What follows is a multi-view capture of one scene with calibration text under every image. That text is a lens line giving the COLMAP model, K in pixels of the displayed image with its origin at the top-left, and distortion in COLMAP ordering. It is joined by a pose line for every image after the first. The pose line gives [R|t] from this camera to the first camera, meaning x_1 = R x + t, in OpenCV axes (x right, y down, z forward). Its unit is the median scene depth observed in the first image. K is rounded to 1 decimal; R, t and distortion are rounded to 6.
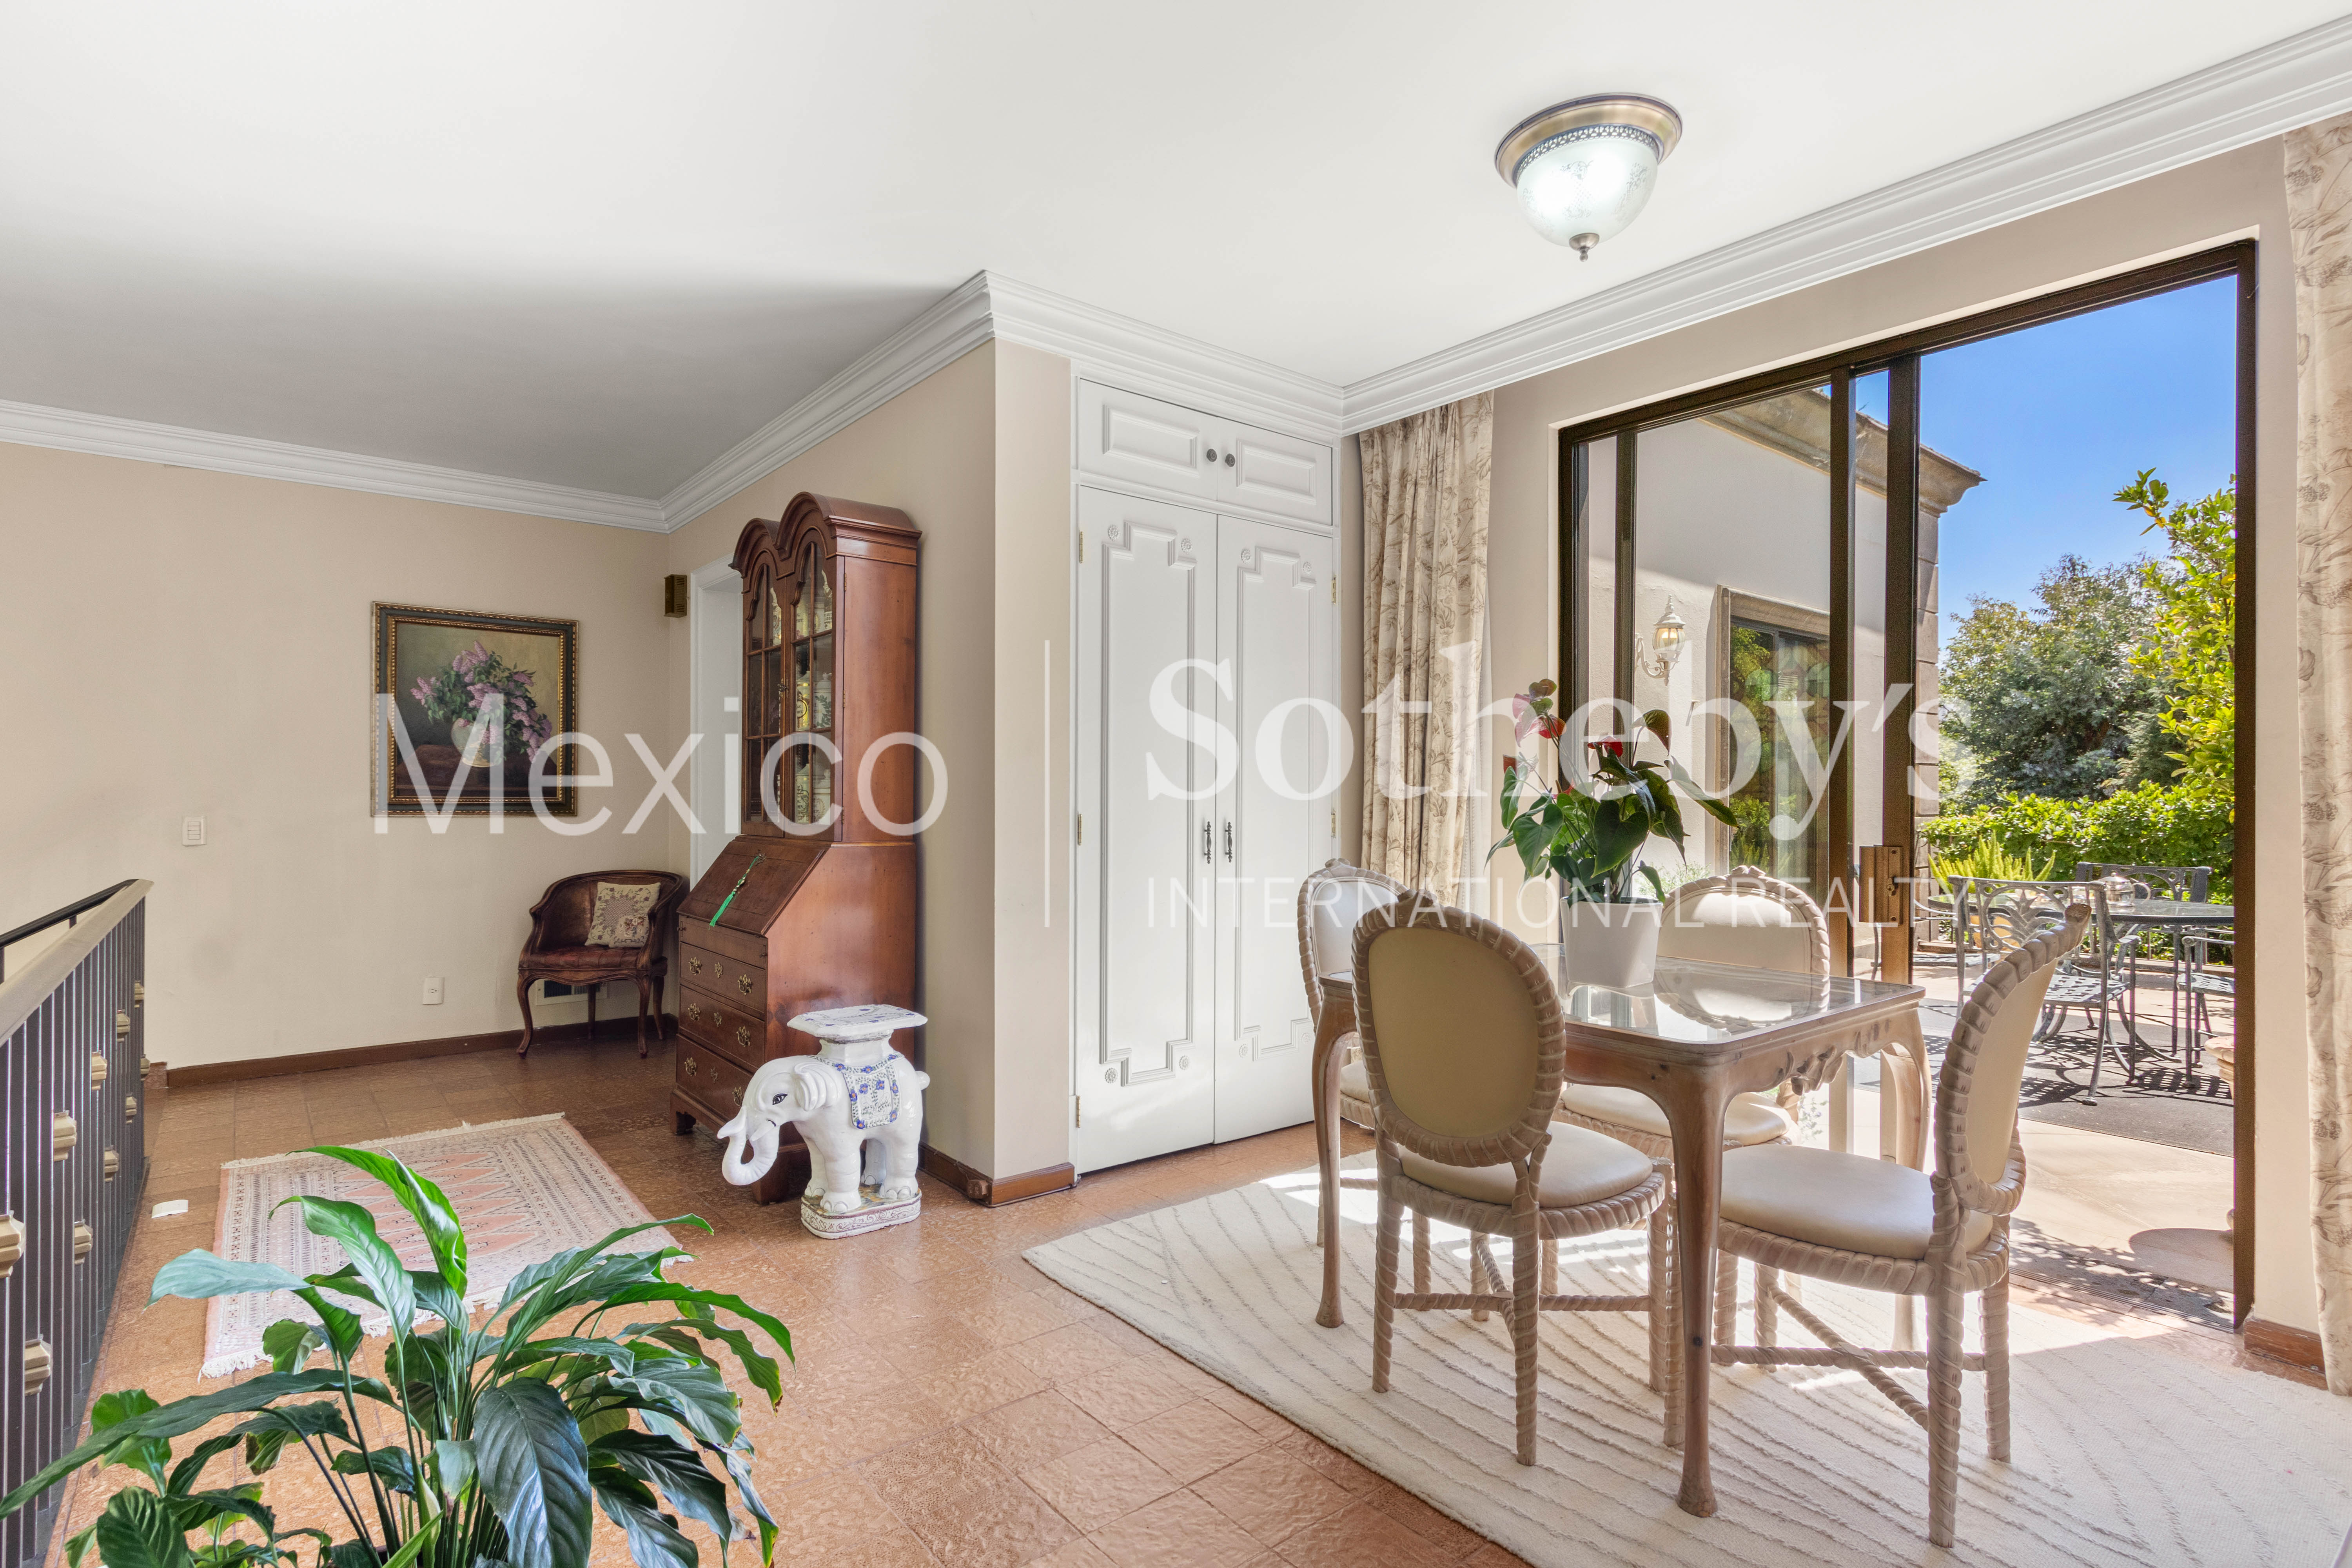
lens RADIAL K [[1228.4, 0, 1181.4], [0, 1228.4, 786.4], [0, 0, 1]] dist [-0.001999, -0.000429]
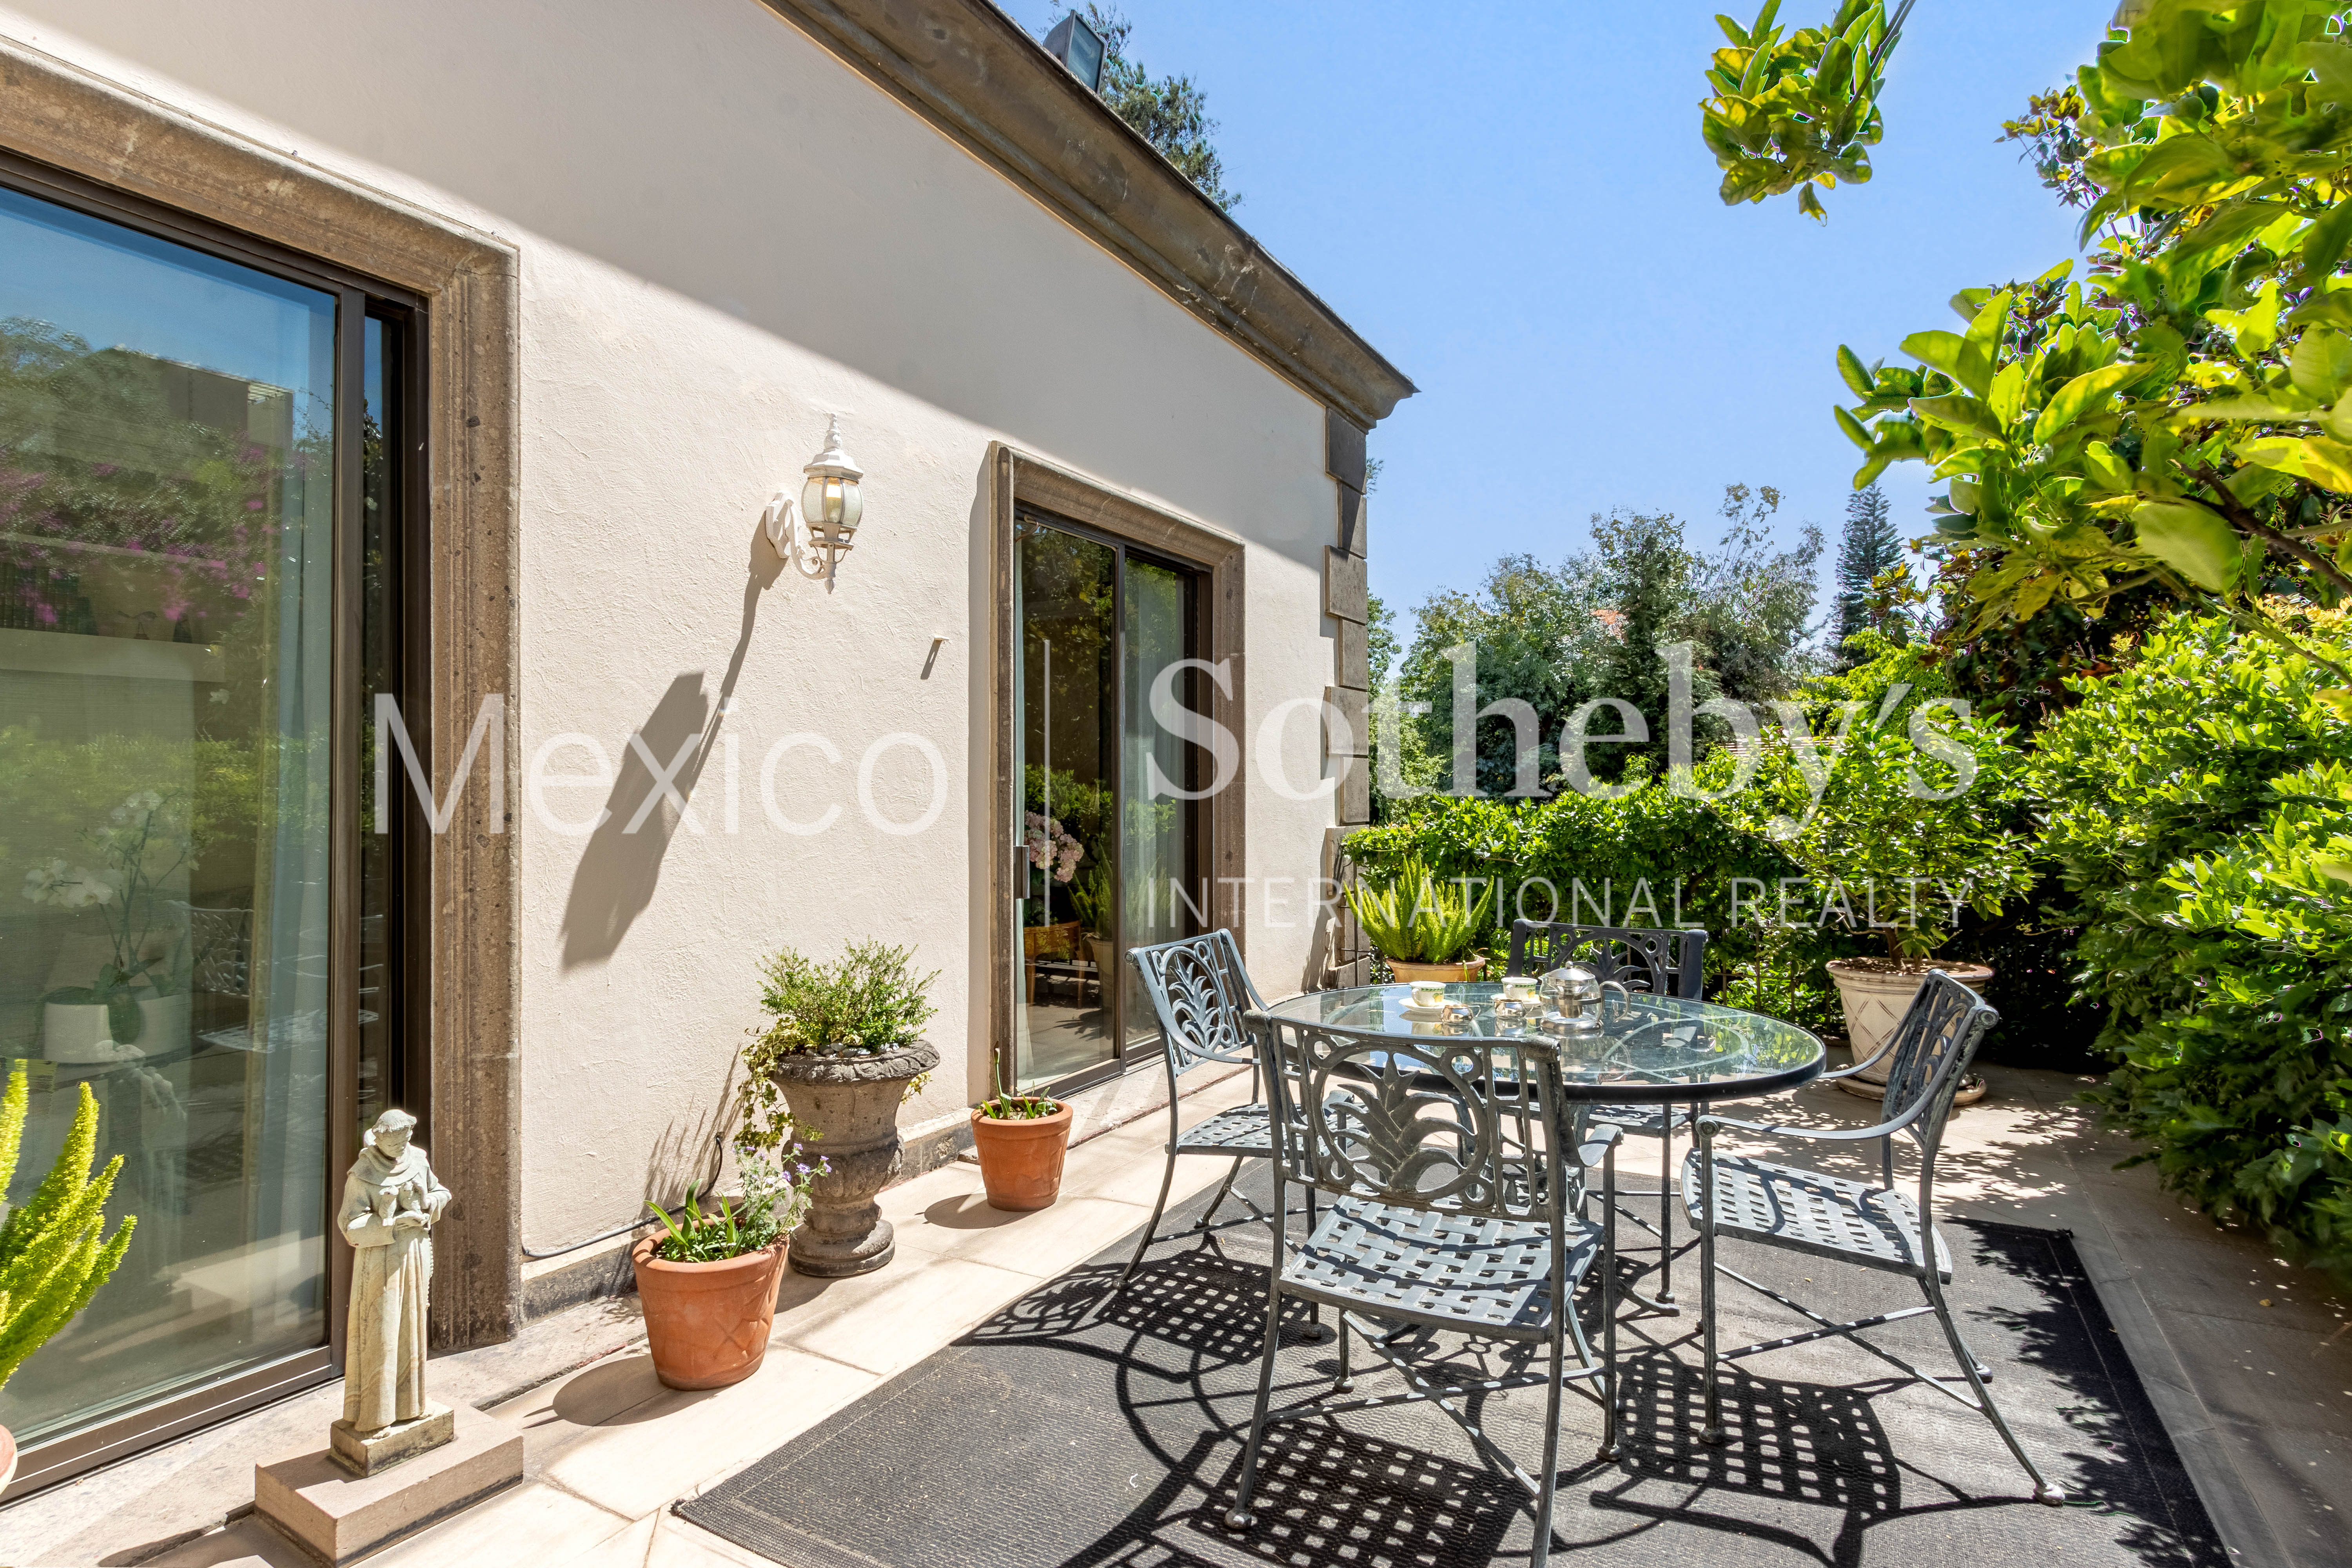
lens RADIAL K [[1228.4, 0, 1172.8], [0, 1228.4, 786.2], [0, 0, 1]] dist [-0.001999, -0.000429]
pose [[0.939713, -0.002996, 0.341951, 0.269166], [0.001740, 0.999991, 0.003979, -0.003321], [-0.341960, -0.003144, 0.939709, 0.360104]]
